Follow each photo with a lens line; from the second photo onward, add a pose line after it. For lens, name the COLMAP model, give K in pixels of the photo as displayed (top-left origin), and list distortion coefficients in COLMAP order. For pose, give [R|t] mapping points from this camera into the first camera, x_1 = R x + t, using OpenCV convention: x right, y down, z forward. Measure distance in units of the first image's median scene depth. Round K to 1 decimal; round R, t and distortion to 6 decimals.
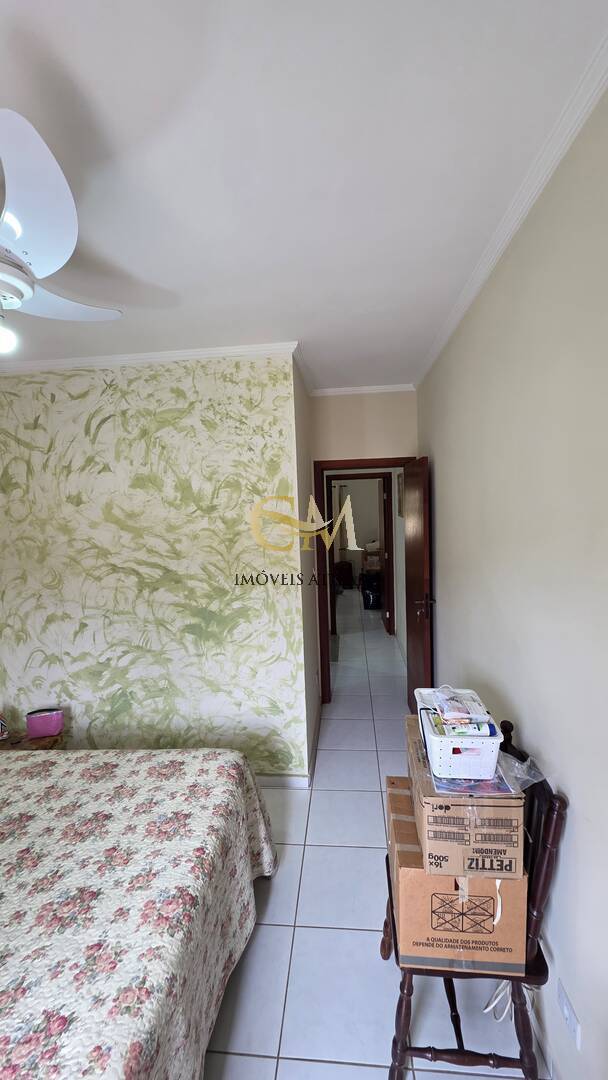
lens RADIAL K [[432.0, 0, 309.9], [0, 432.0, 537.0], [0, 0, 1]] dist [0.004192, 0.000098]
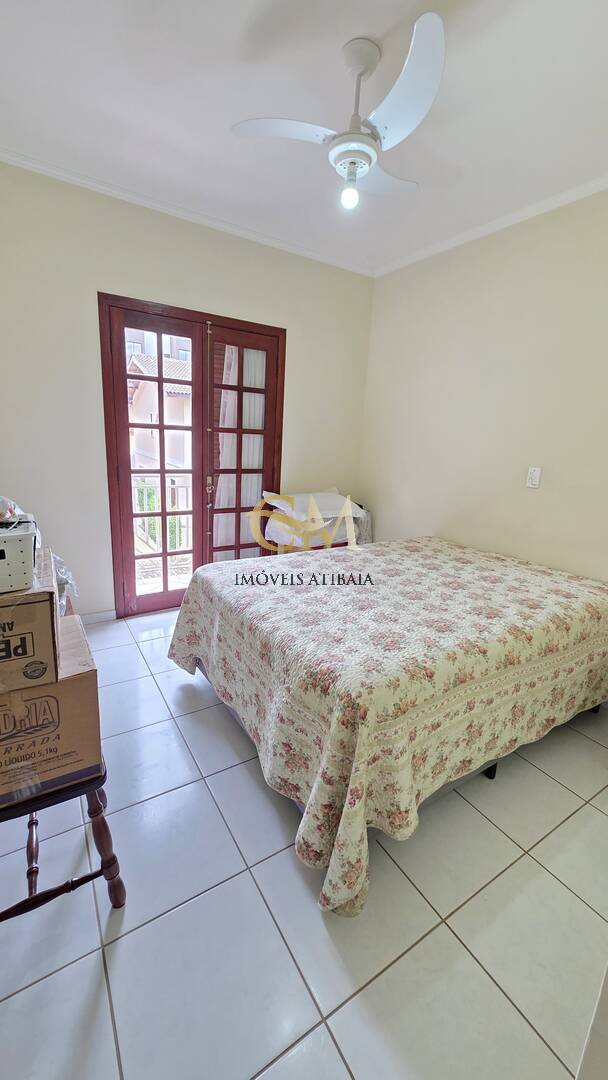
lens RADIAL K [[432.0, 0, 307.4], [0, 432.0, 540.4], [0, 0, 1]] dist [0.004192, 0.000098]
pose [[-0.783408, 0.144518, -0.604472, 0.186159], [-0.084902, 0.938587, 0.334433, 0.062937], [0.615682, 0.313318, -0.723027, 1.003194]]
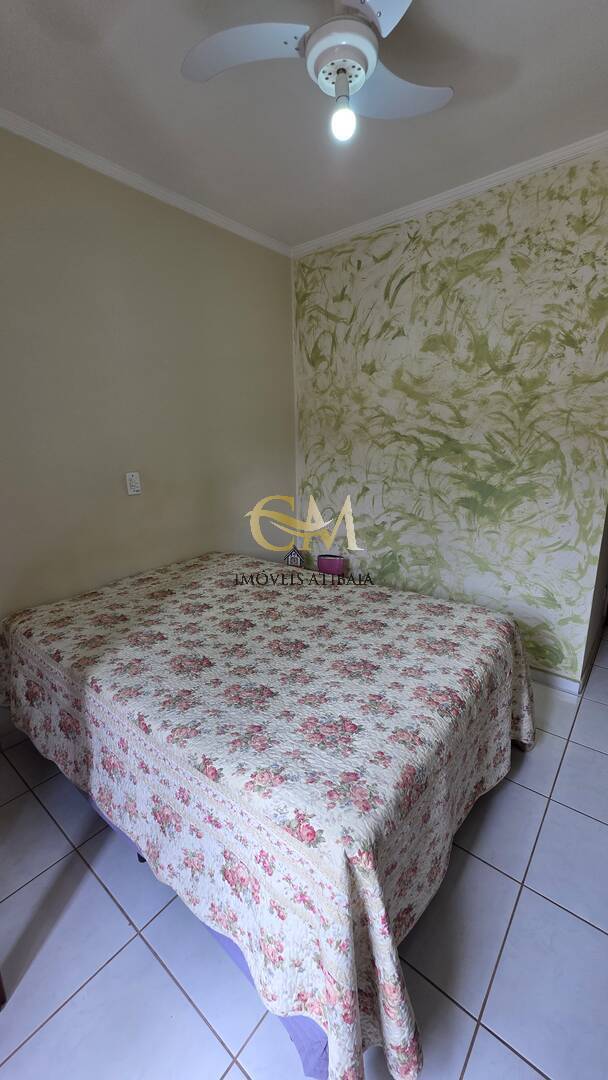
lens RADIAL K [[432.0, 0, 306.9], [0, 432.0, 537.7], [0, 0, 1]] dist [0.004192, 0.000098]
pose [[0.828850, 0.155230, -0.537504, -0.038568], [-0.061558, 0.980208, 0.188158, 0.134345], [0.556074, -0.122867, 0.822001, -0.003260]]
